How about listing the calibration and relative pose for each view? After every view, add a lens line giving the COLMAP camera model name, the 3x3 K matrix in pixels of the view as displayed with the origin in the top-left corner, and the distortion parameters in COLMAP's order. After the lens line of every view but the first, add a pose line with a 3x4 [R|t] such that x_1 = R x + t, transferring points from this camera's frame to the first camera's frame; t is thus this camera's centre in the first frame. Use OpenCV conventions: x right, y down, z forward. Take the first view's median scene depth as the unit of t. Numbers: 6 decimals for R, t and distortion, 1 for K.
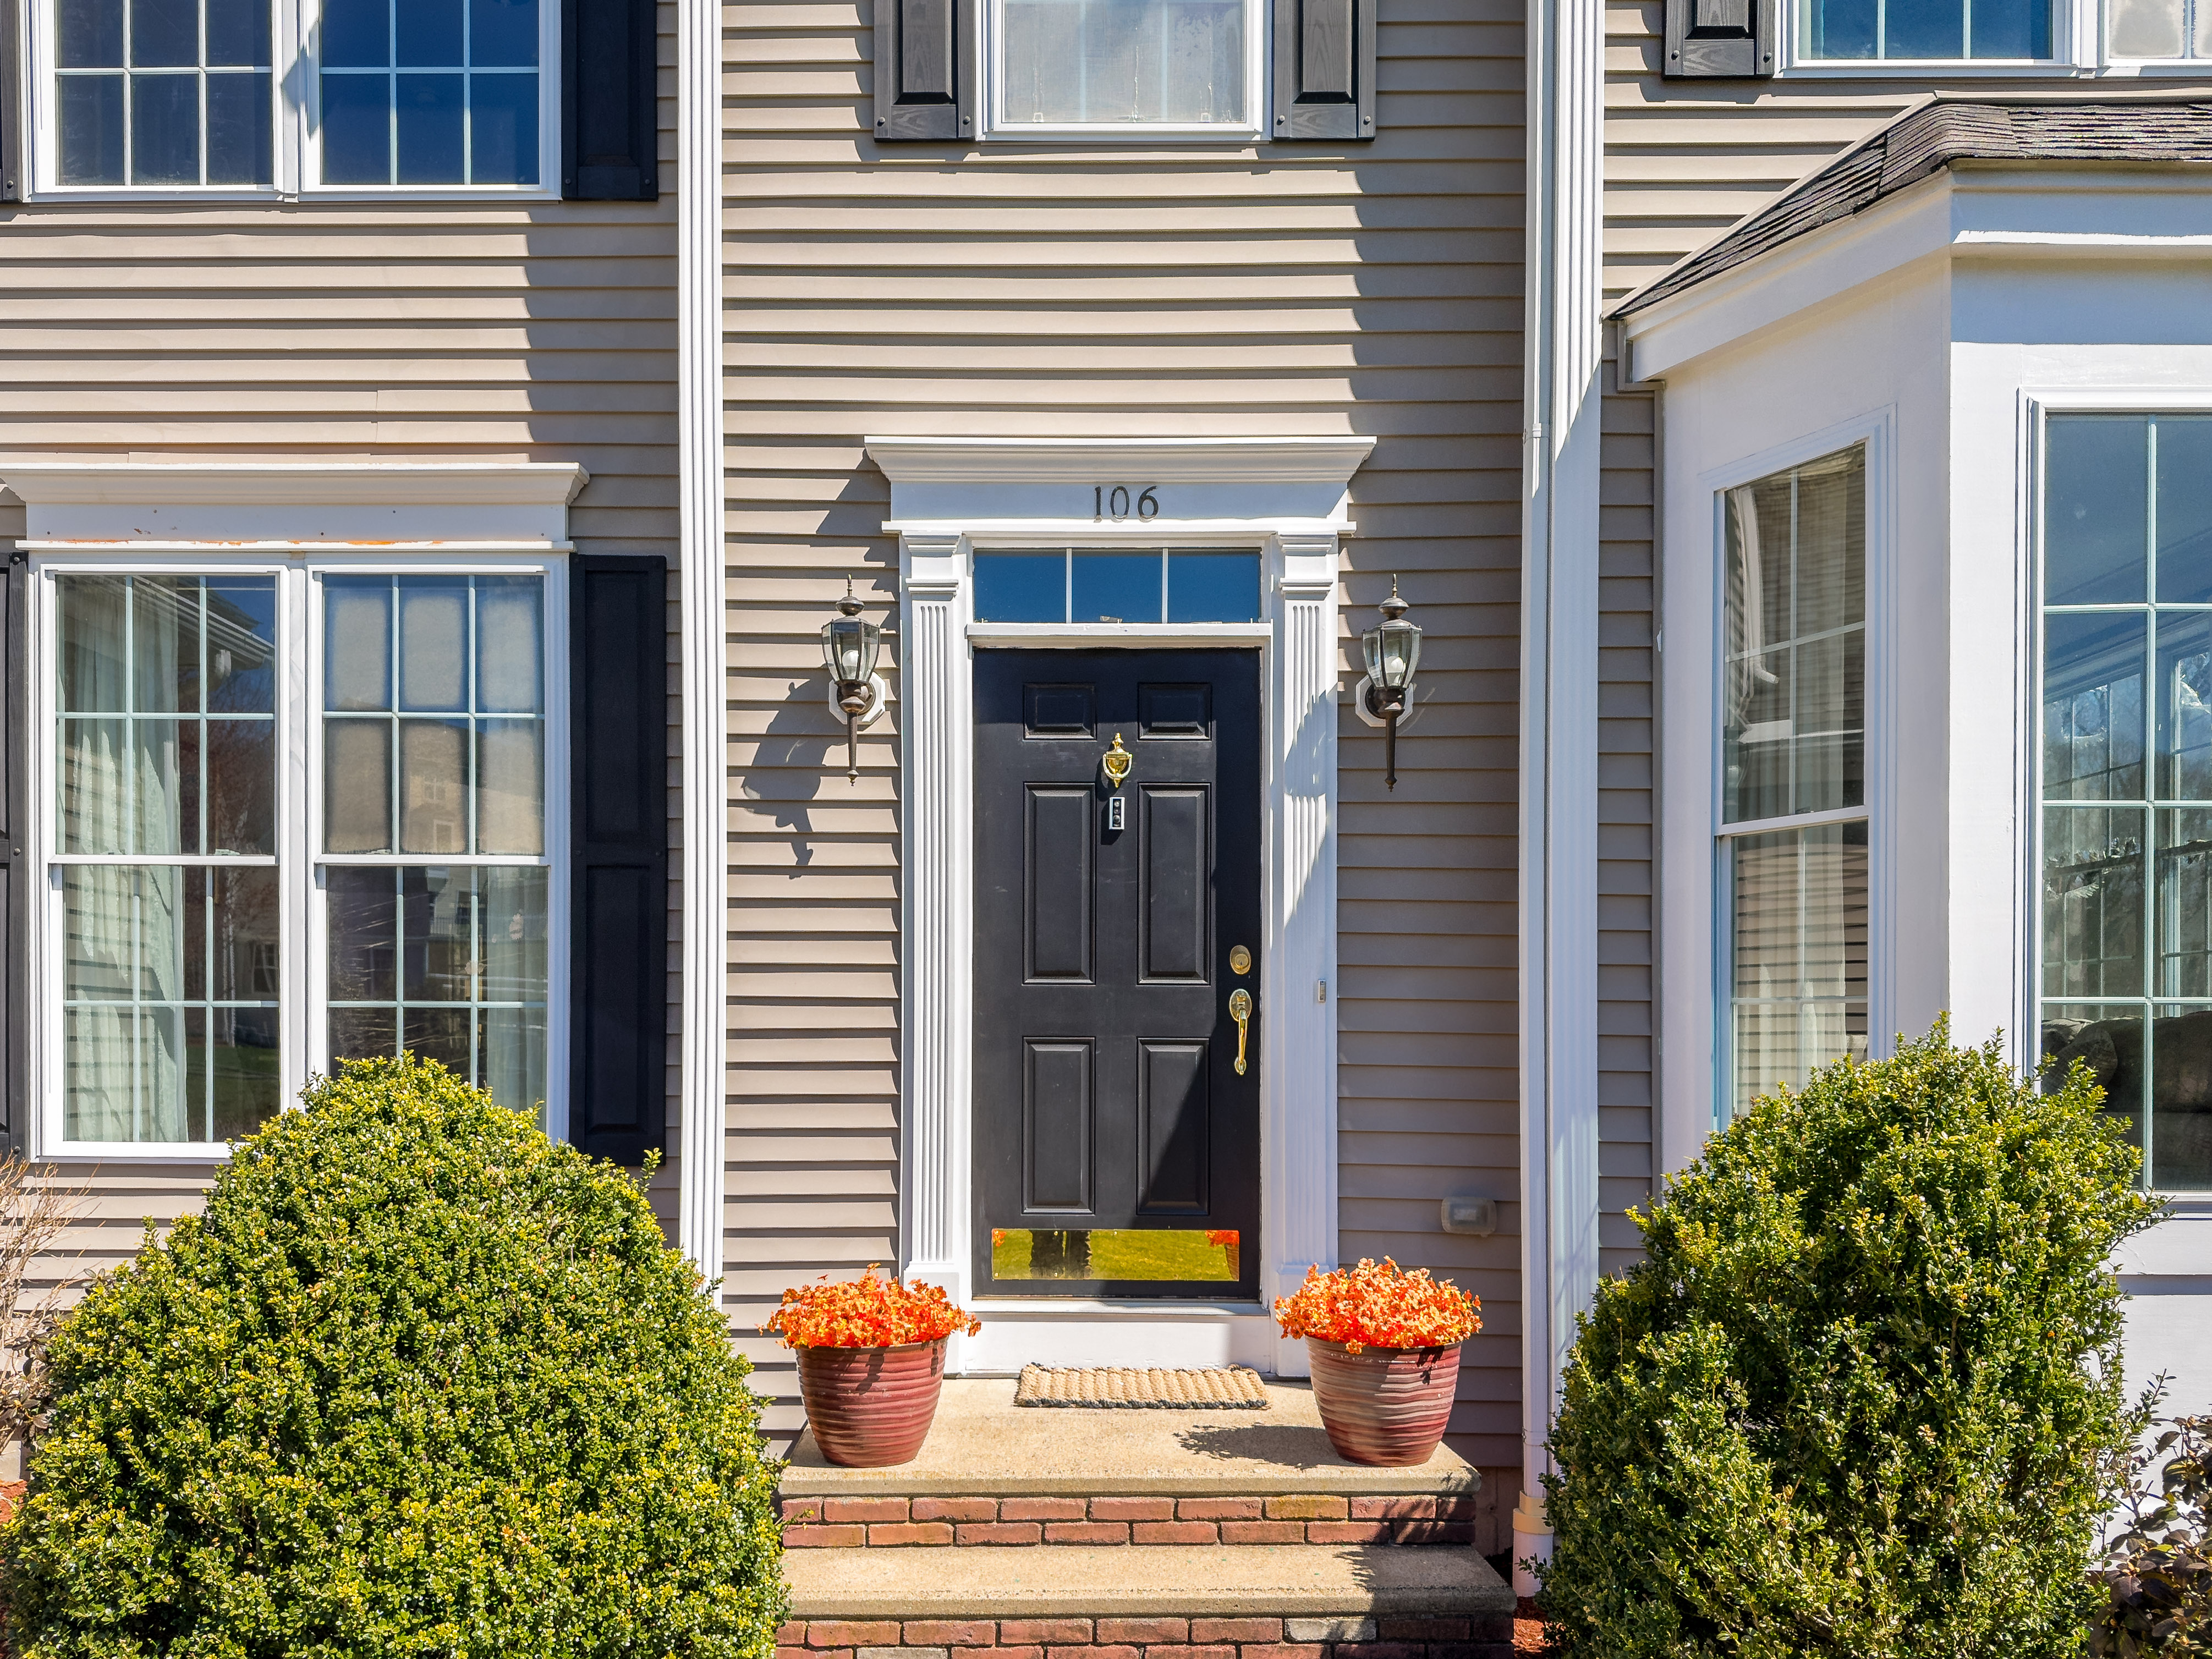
lens RADIAL K [[1674.3, 0, 1014.3], [0, 1674.3, 1036.3], [0, 0, 1]] dist [0.067470, -0.083307]
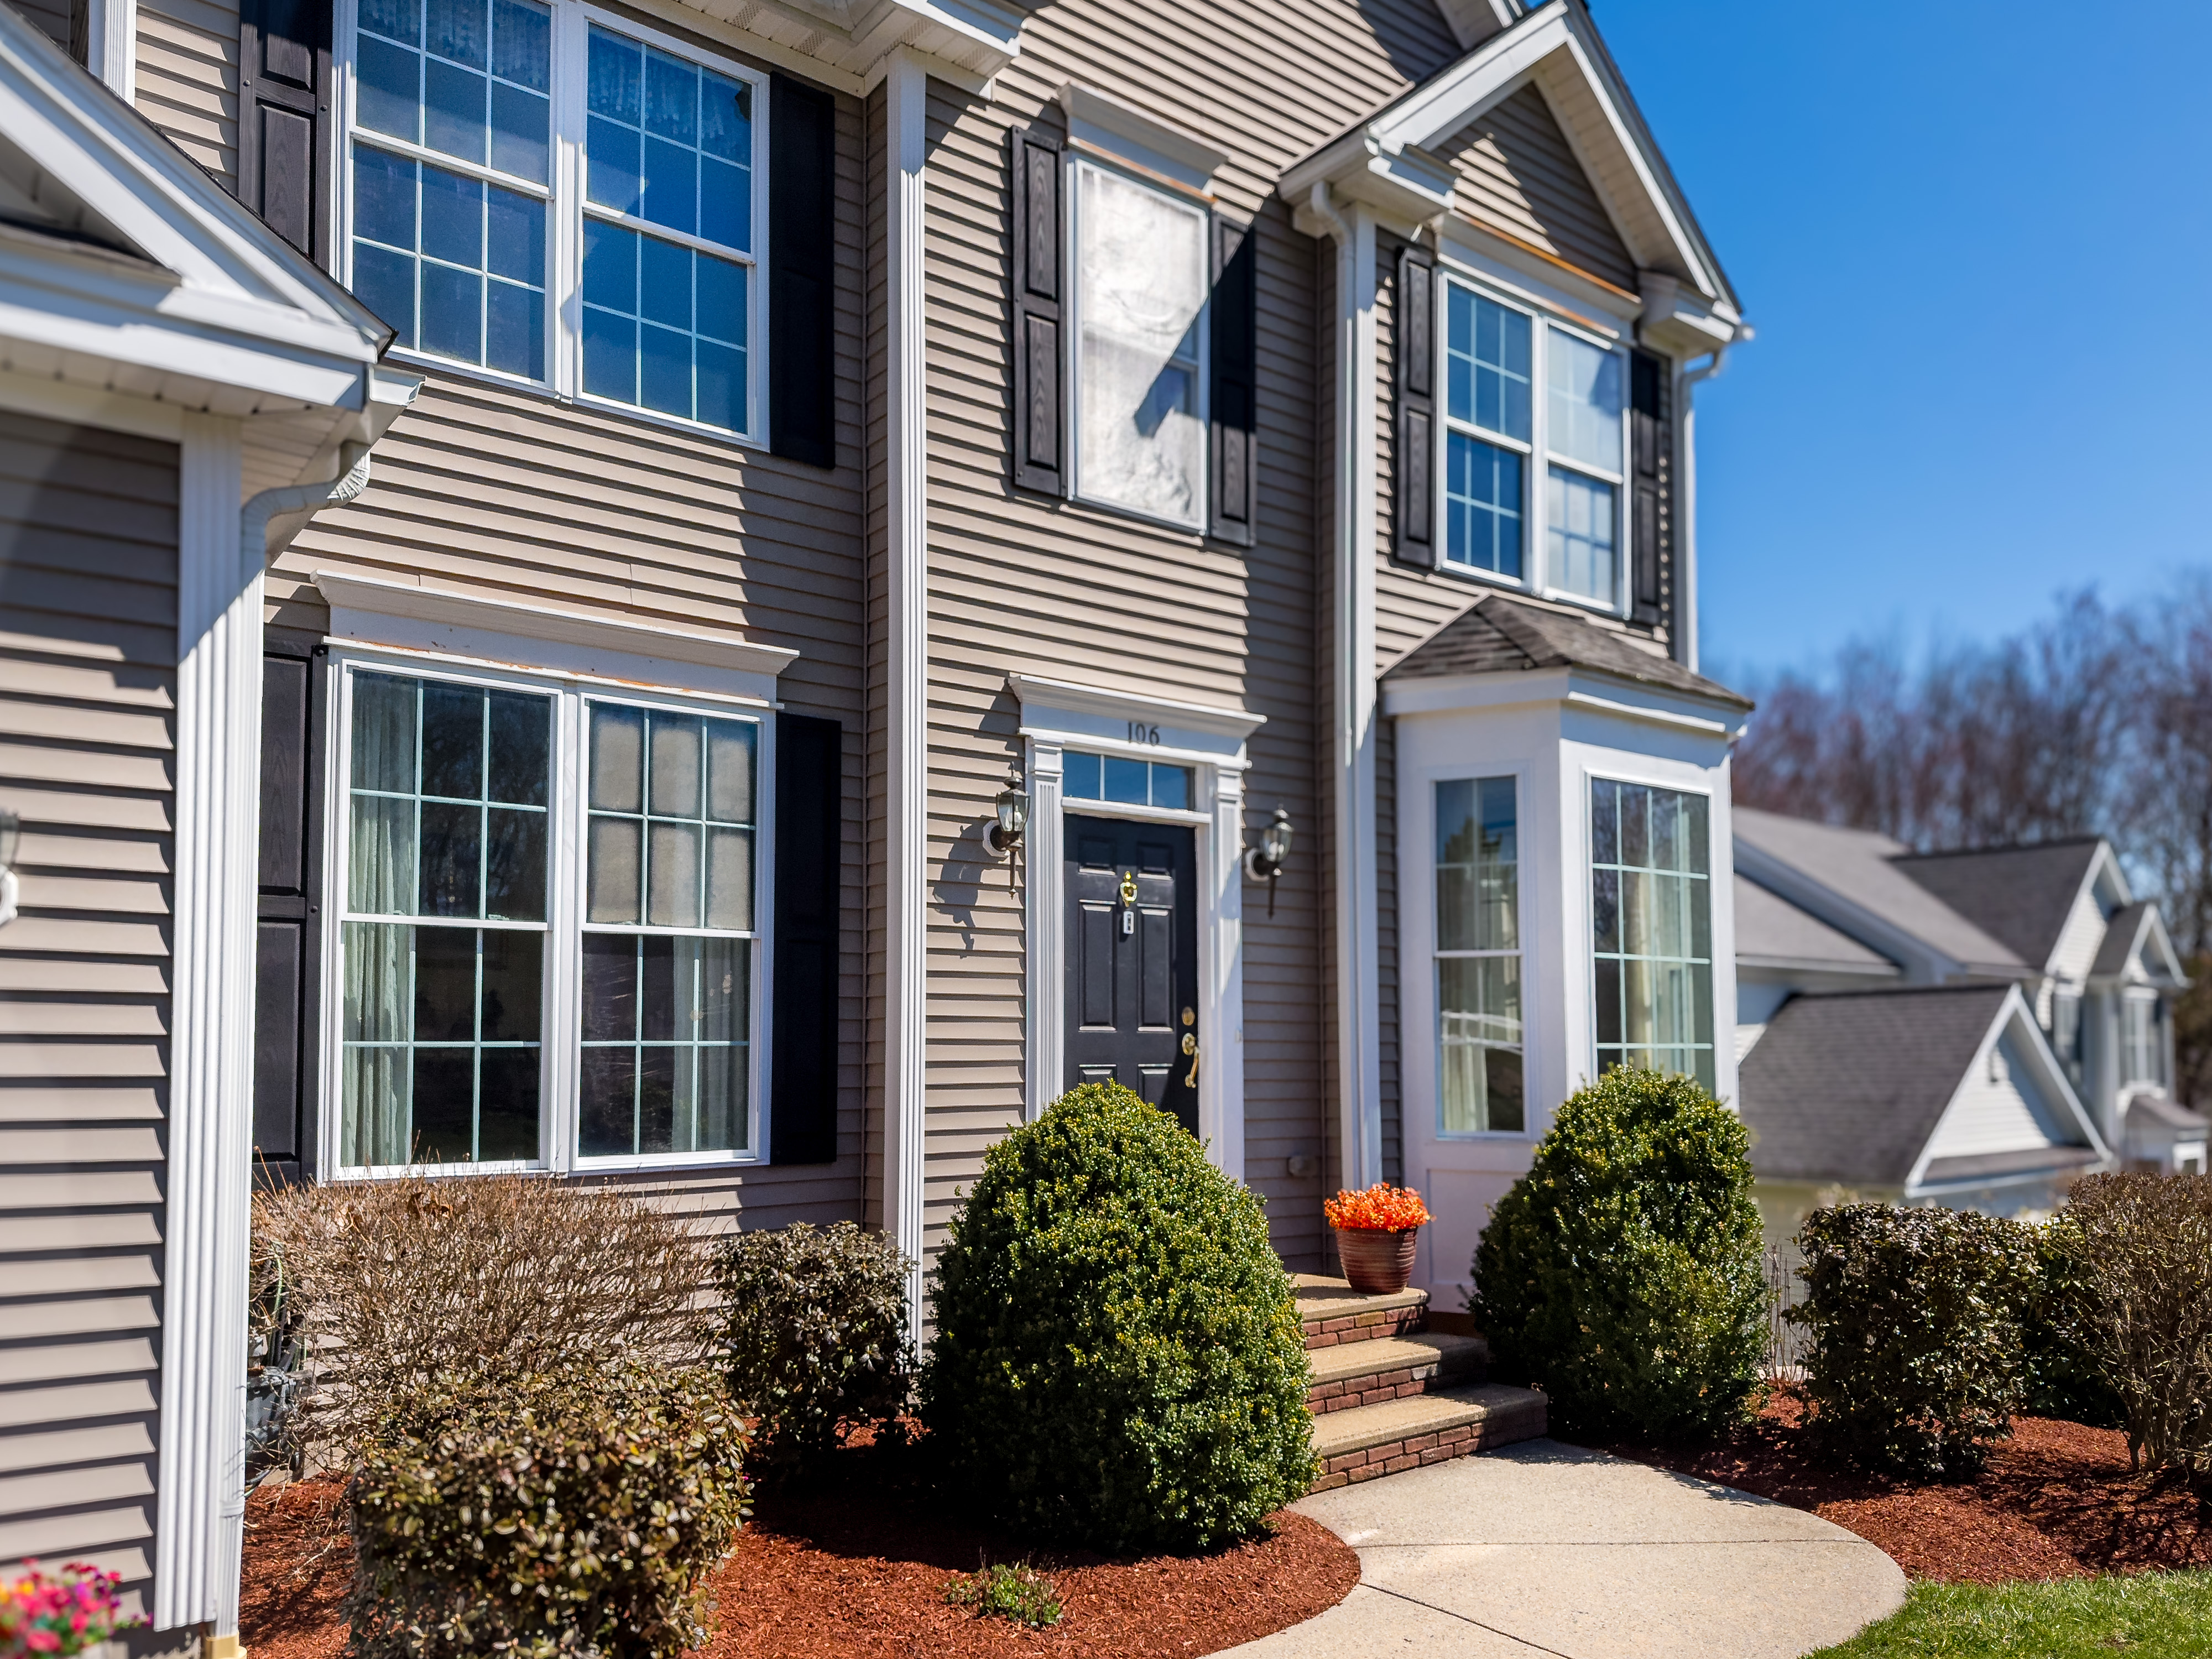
lens RADIAL K [[1674.4, 0, 1198.5], [0, 1674.4, 968.4], [0, 0, 1]] dist [0.067470, -0.083307]
pose [[0.755450, 0.029486, 0.654542, -0.935531], [0.013444, 0.998079, -0.060478, 0.006282], [-0.655068, 0.054488, 0.753603, -0.238386]]
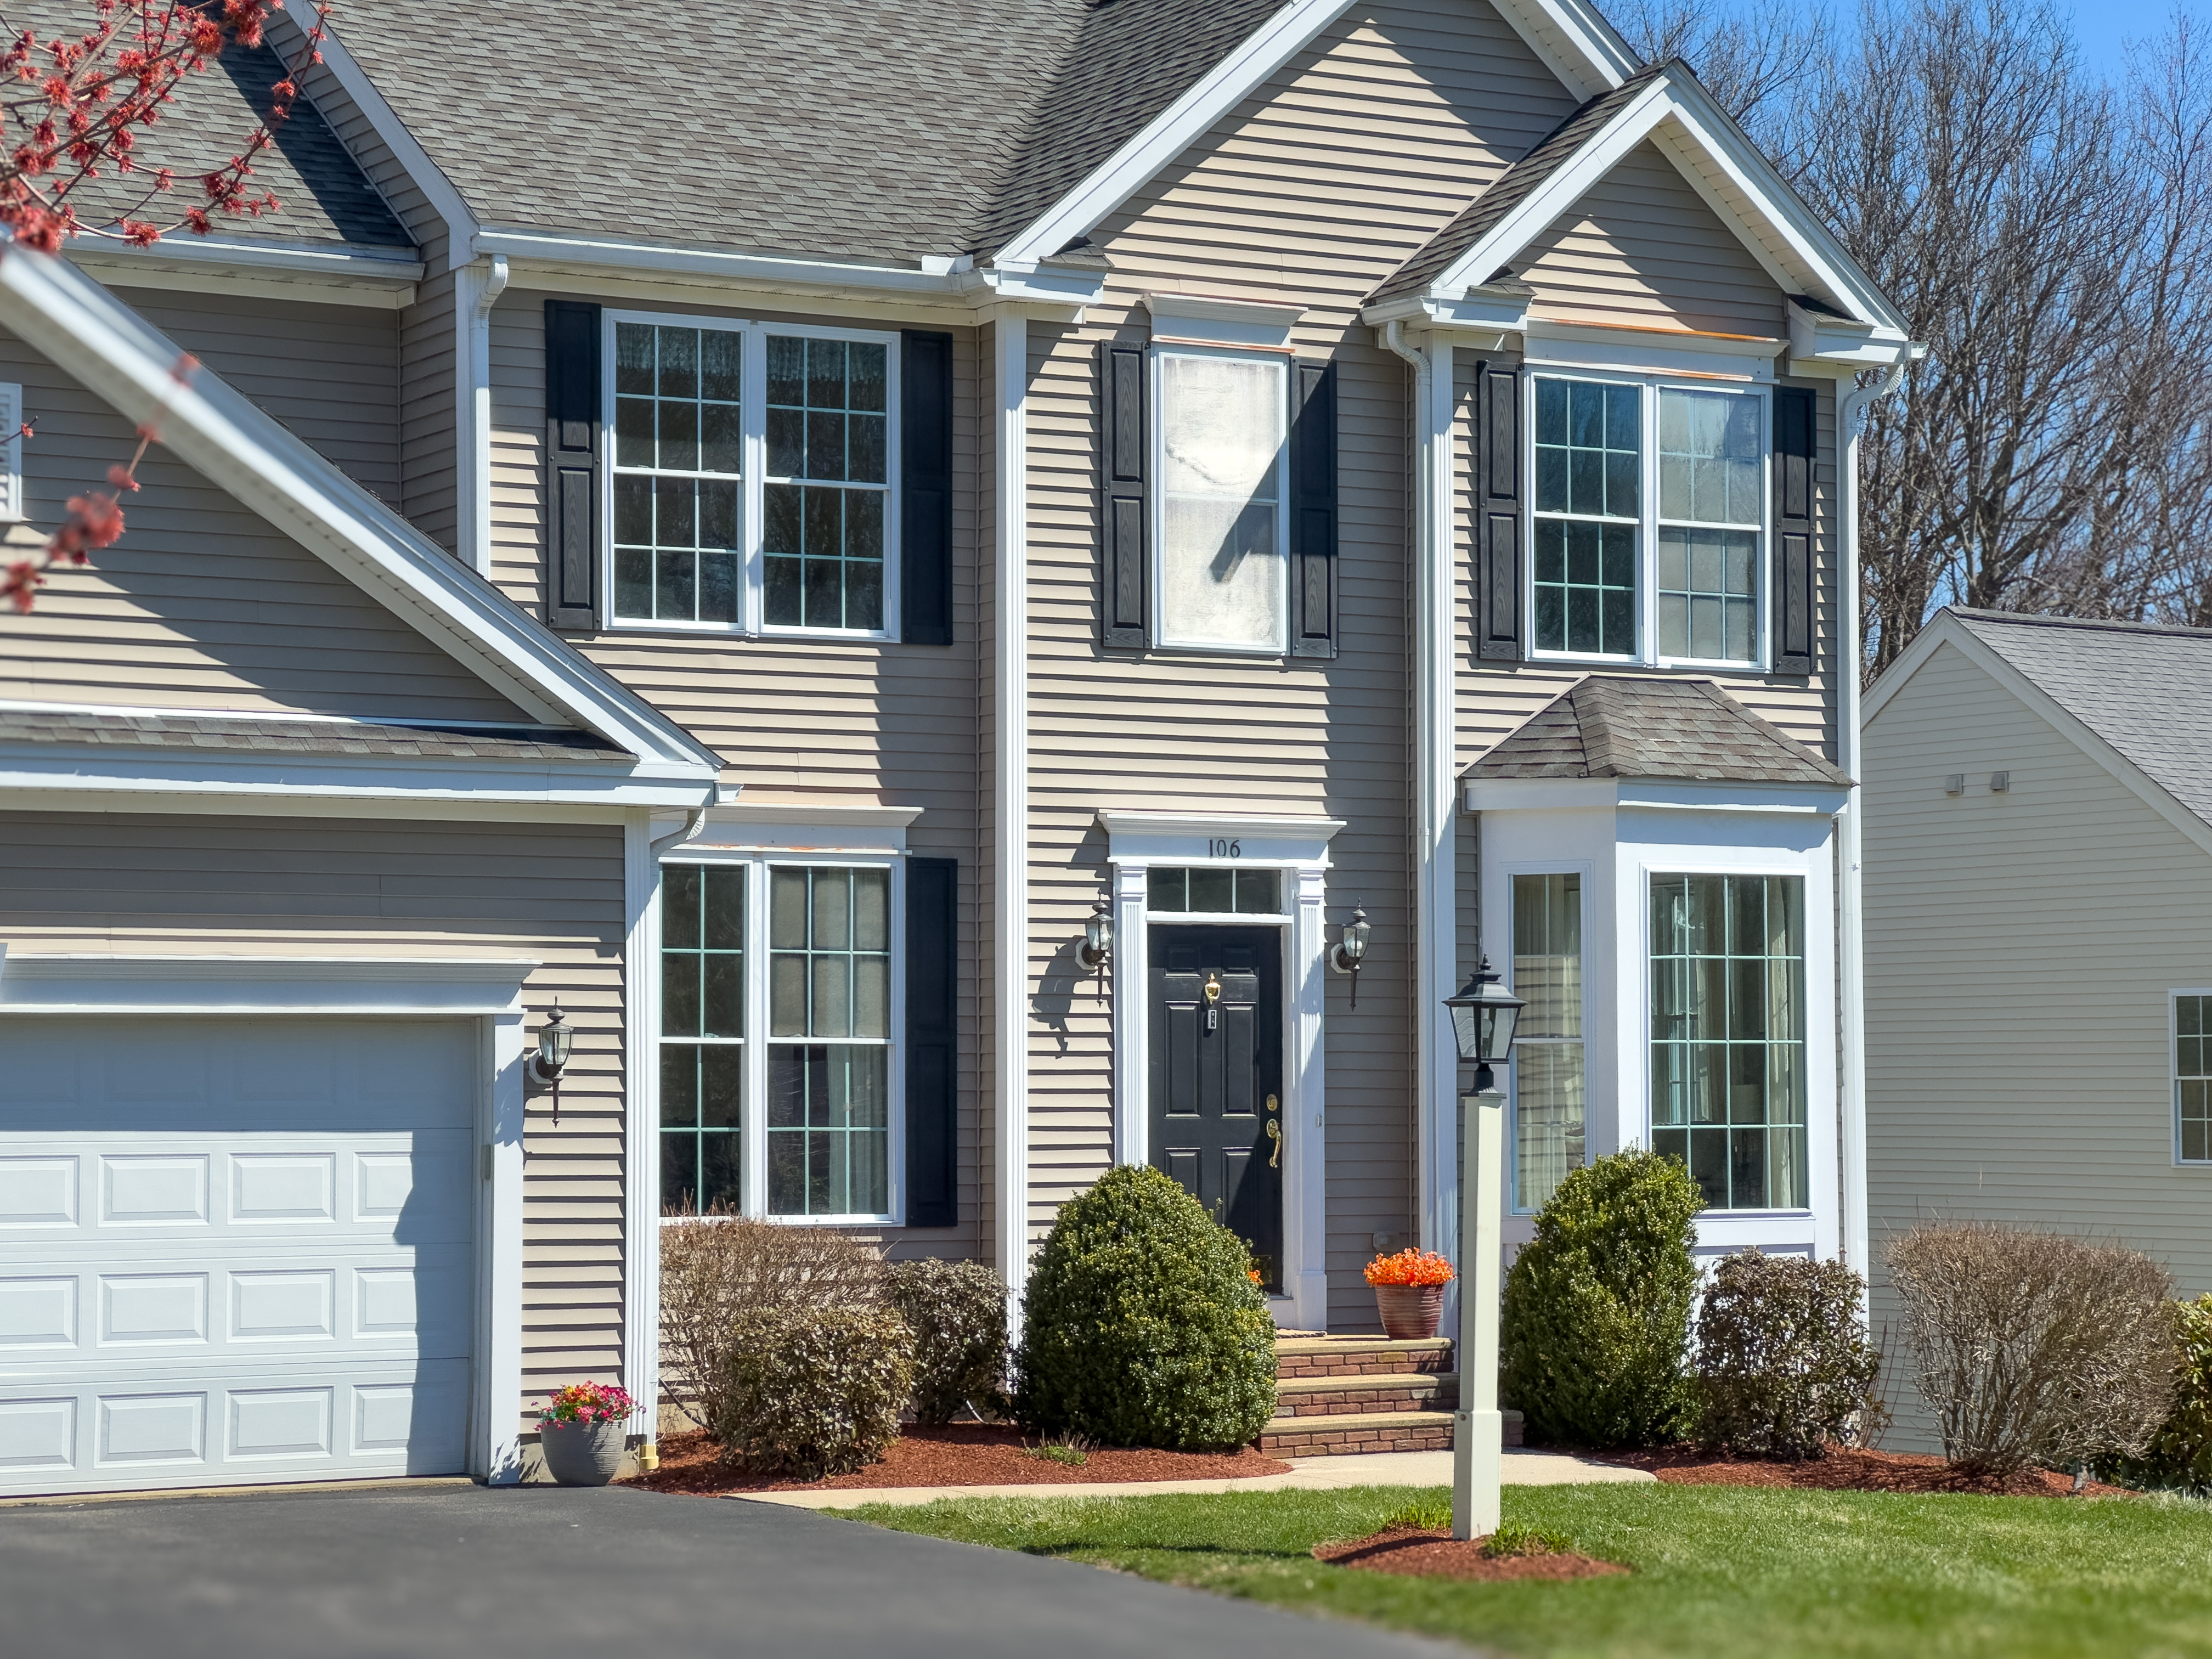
lens RADIAL K [[4814.0, 0, 1106.4], [0, 4814.0, 825.3], [0, 0, 1]] dist [-0.525706, 0.000000]
pose [[0.860672, 0.024802, 0.508556, -2.631159], [0.010314, 0.997759, -0.066116, -0.004229], [-0.509056, 0.062150, 0.858487, -3.318837]]
